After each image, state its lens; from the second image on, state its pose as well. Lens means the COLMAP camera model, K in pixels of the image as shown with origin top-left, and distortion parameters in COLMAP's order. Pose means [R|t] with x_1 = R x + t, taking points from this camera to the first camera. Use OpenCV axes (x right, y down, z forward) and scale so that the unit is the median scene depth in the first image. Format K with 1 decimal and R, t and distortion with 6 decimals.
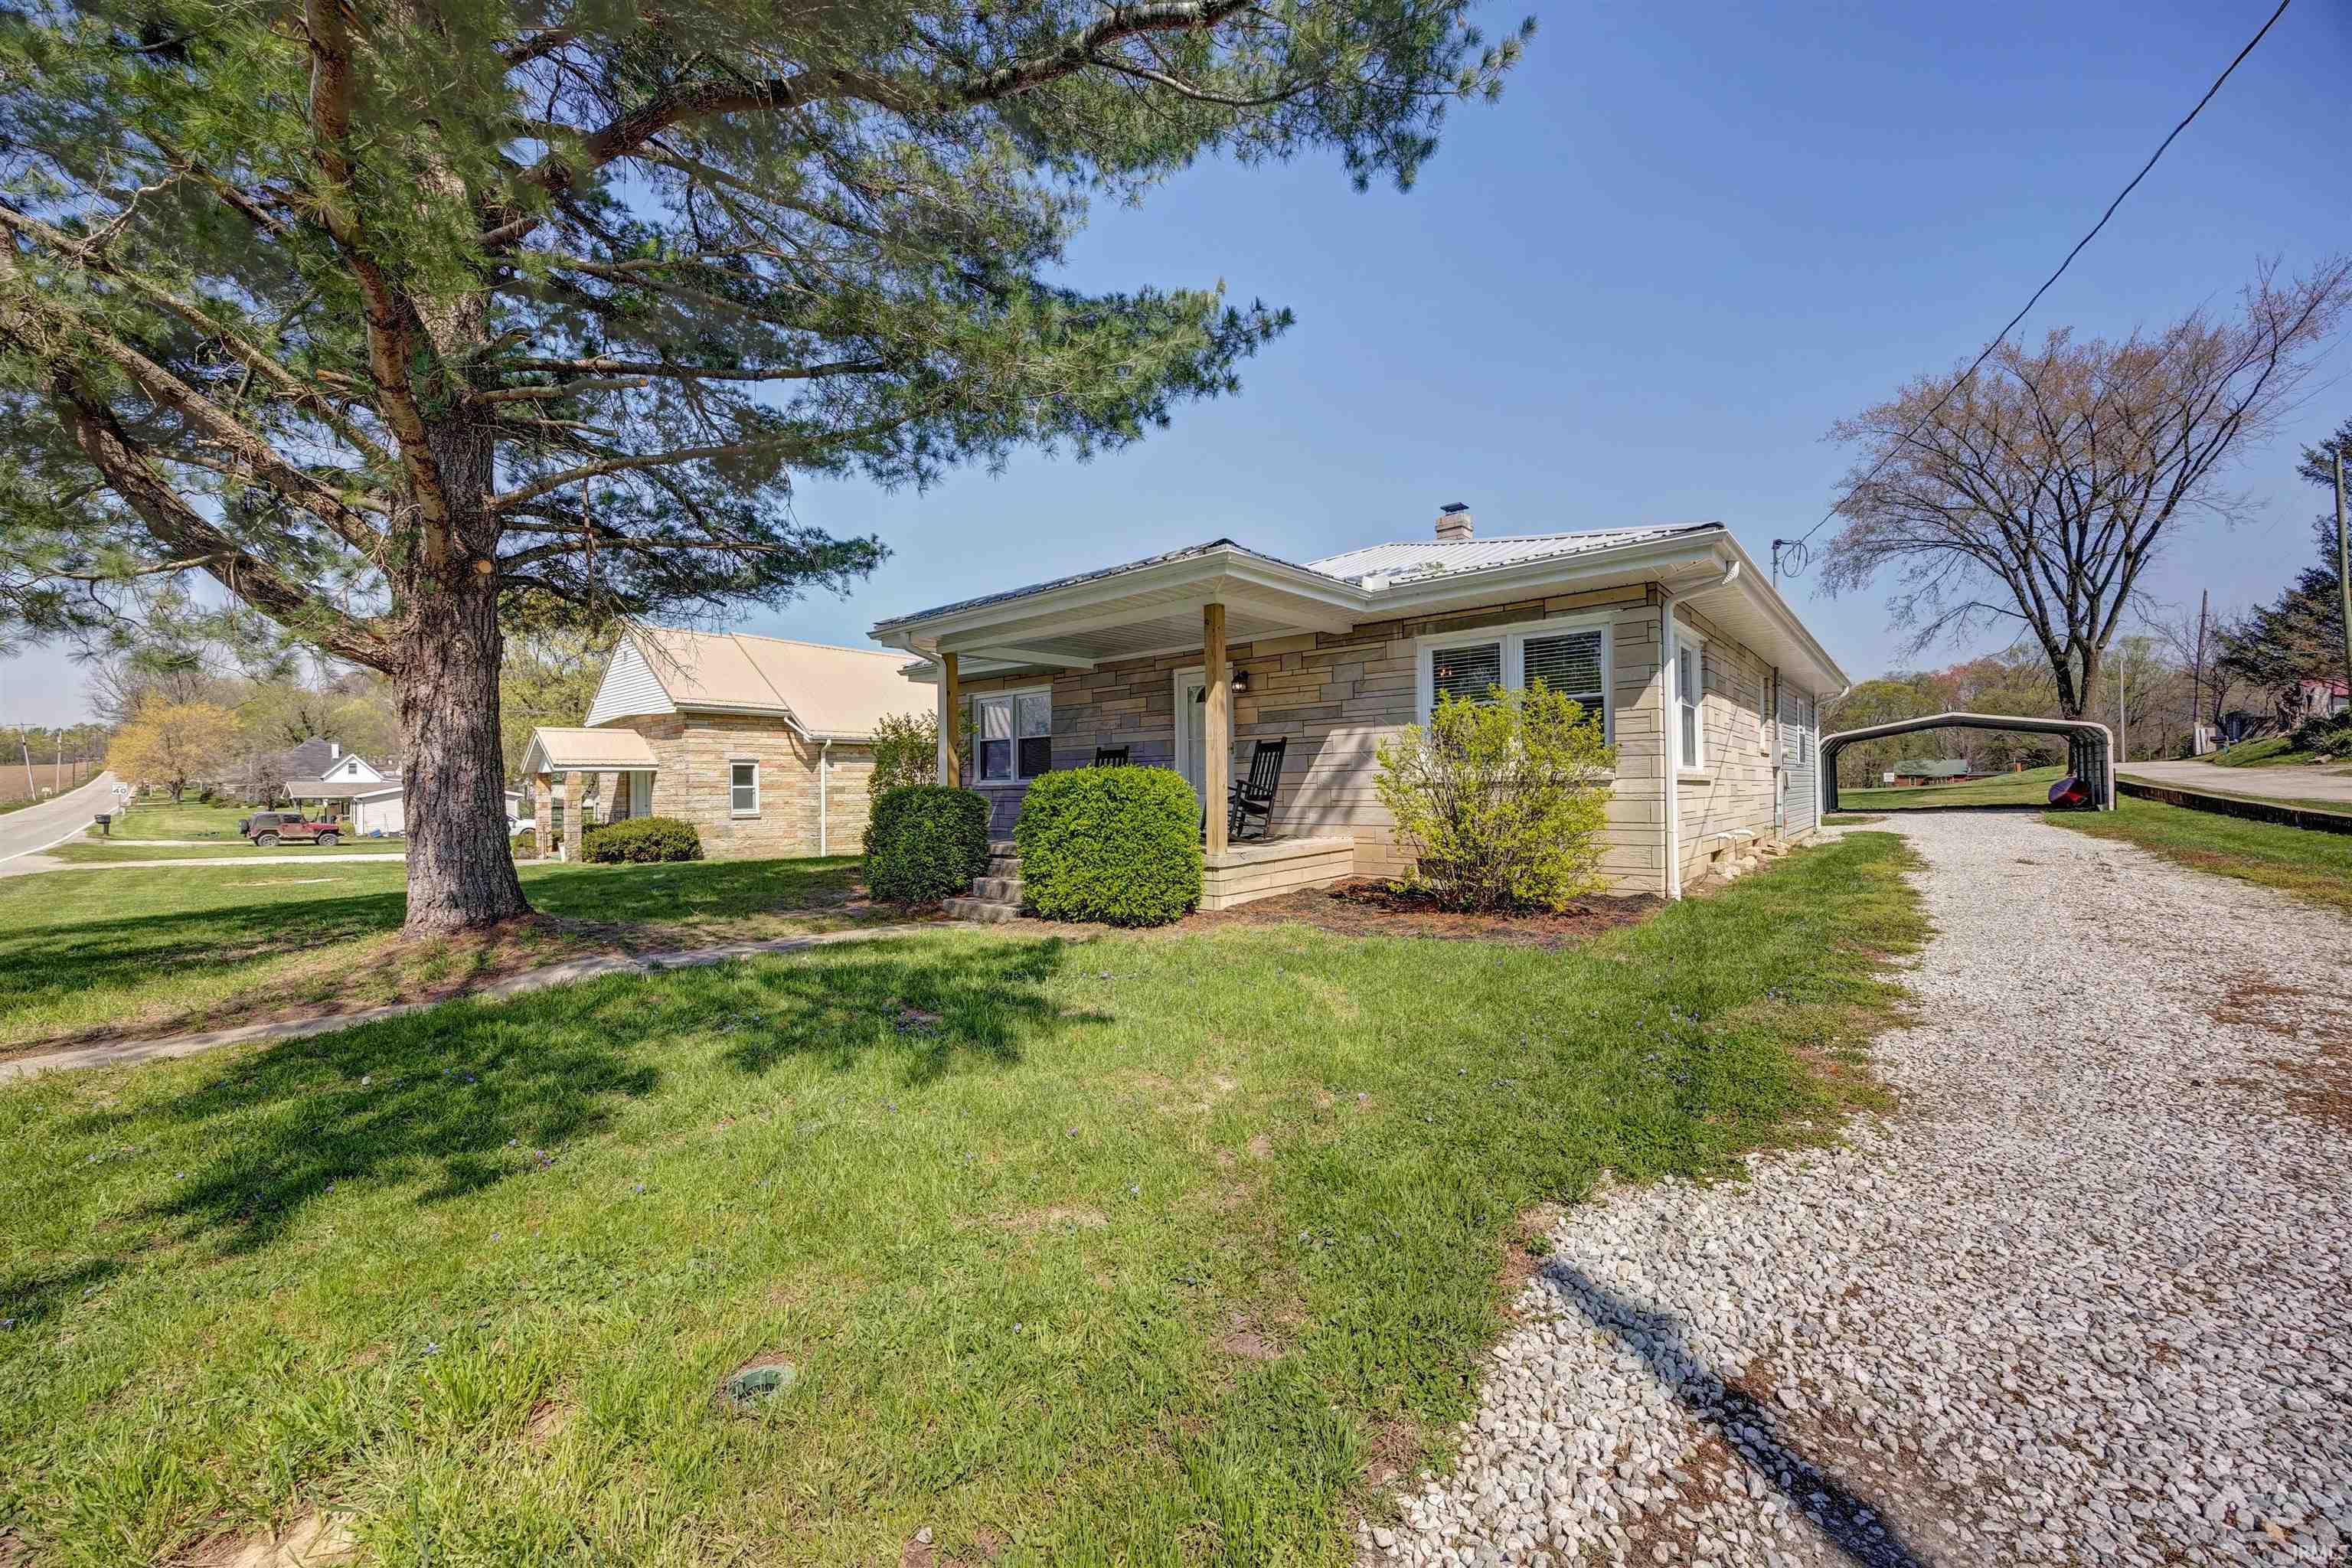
lens RADIAL K [[881.1, 0, 1143.6], [0, 881.1, 791.9], [0, 0, 1]] dist [-0.004003, 0.000314]
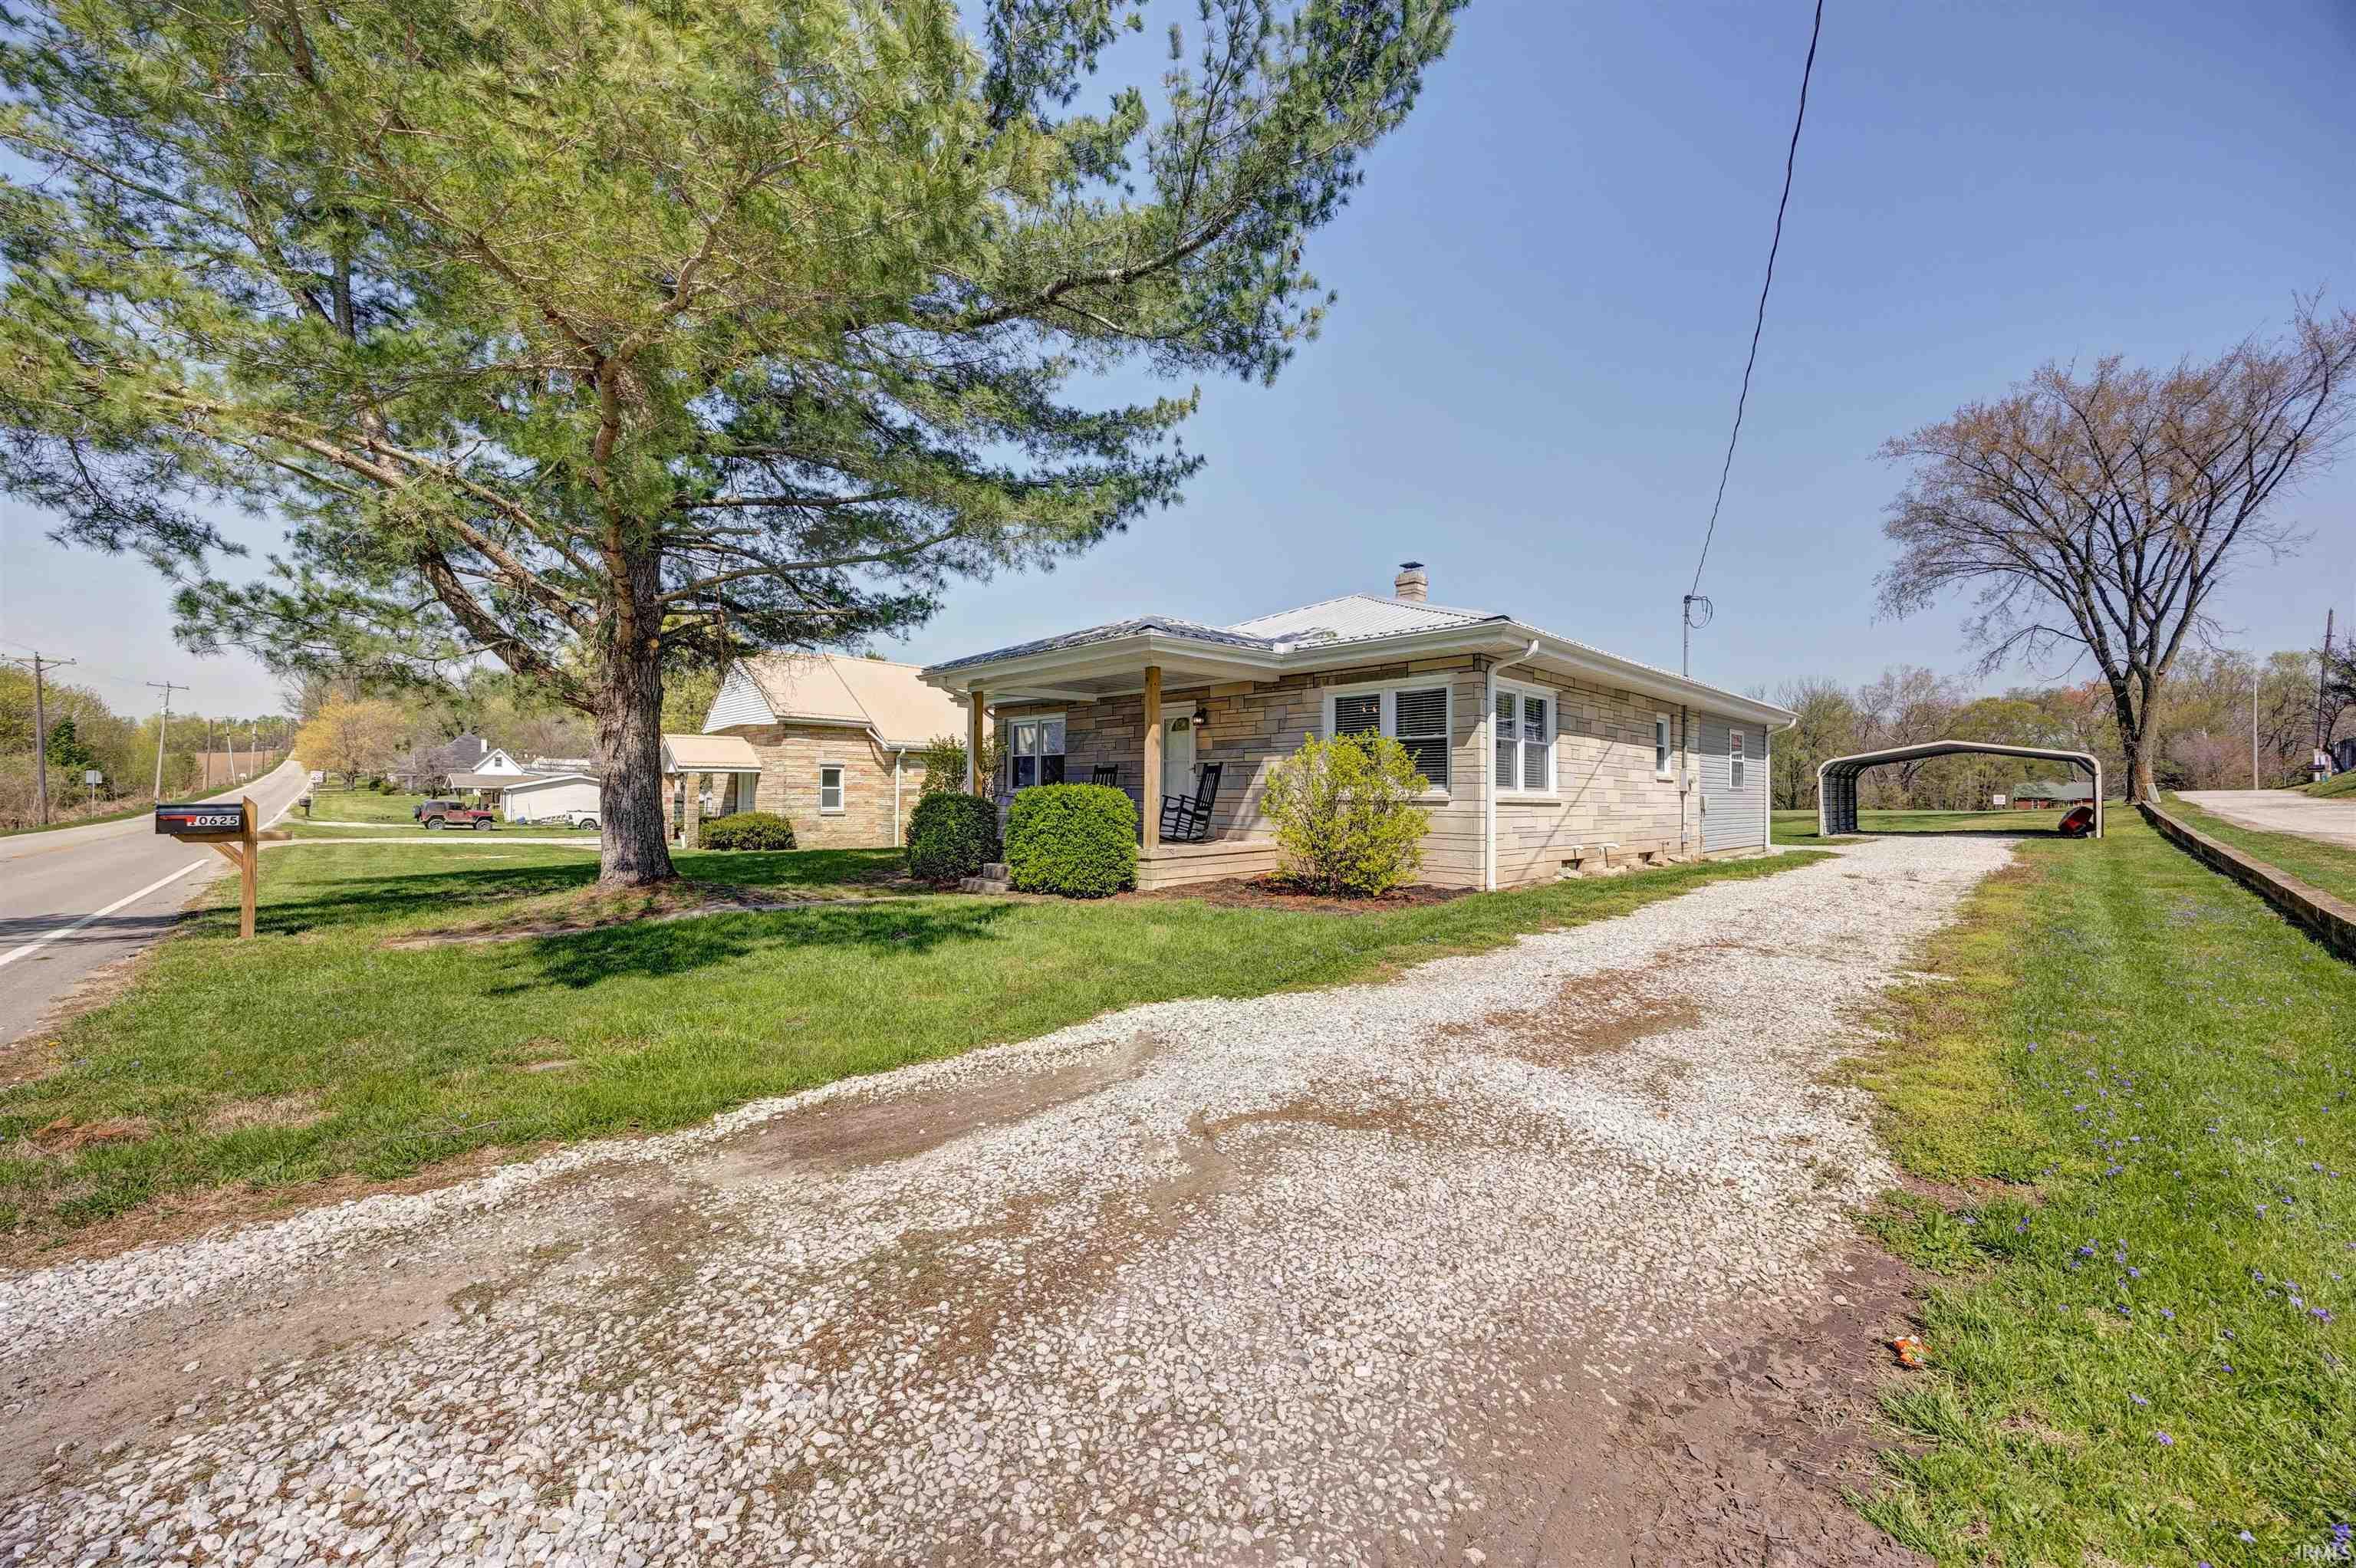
lens RADIAL K [[882.5, 0, 1145.6], [0, 882.5, 791.9], [0, 0, 1]] dist [-0.004003, 0.000314]
pose [[0.995488, 0.021031, -0.092528, 0.136773], [-0.021547, 0.999757, -0.004576, -0.008304], [0.092409, 0.006549, 0.995700, -0.249359]]
